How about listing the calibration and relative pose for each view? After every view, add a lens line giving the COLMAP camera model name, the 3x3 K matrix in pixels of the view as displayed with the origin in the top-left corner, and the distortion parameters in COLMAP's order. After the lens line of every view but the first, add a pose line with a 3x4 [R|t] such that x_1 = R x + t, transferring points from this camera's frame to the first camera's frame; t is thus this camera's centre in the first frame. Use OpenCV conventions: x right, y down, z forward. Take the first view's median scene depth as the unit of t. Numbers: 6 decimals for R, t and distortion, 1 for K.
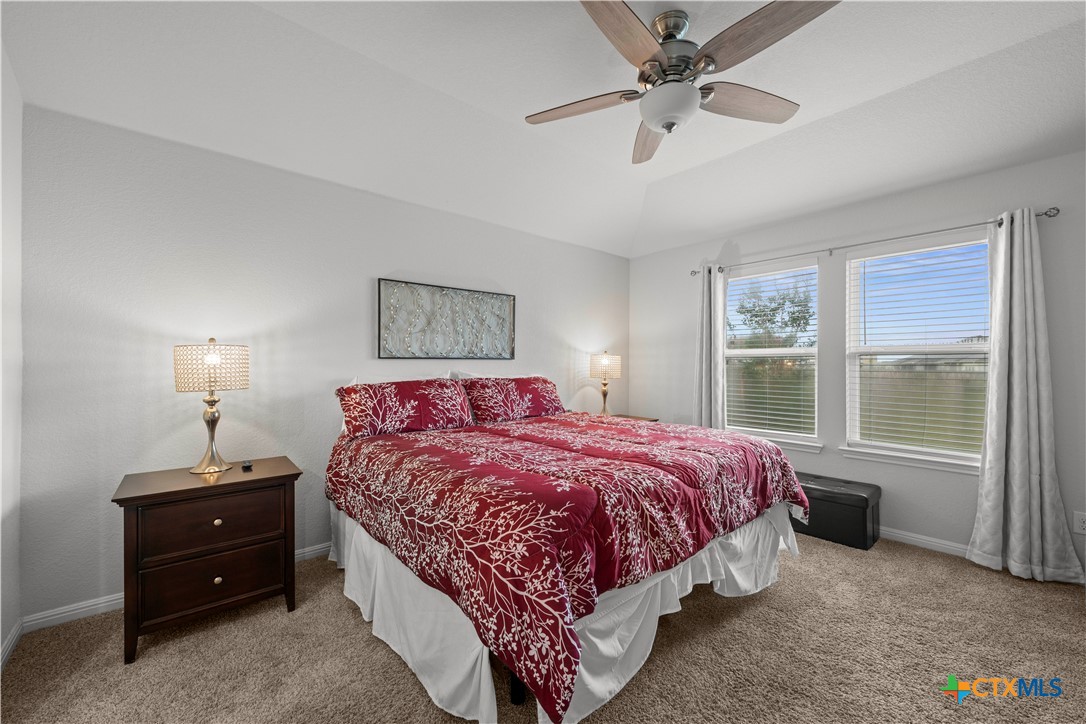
lens RADIAL K [[431.7, 0, 545.0], [0, 431.7, 362.1], [0, 0, 1]] dist [0.000932, -0.000750]
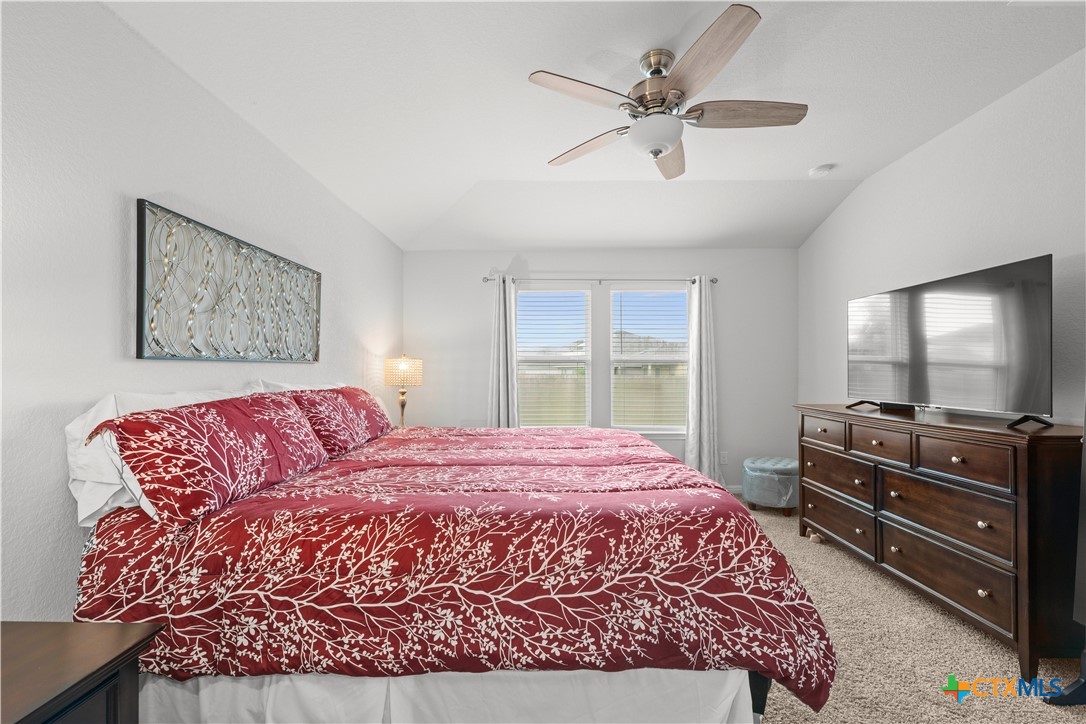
lens RADIAL K [[431.7, 0, 547.6], [0, 431.7, 367.5], [0, 0, 1]] dist [0.000932, -0.000750]
pose [[0.648650, 0.000669, 0.761087, -0.485503], [-0.000126, 1.000000, -0.000771, 0.002033], [-0.761087, 0.000404, 0.648649, 0.331587]]
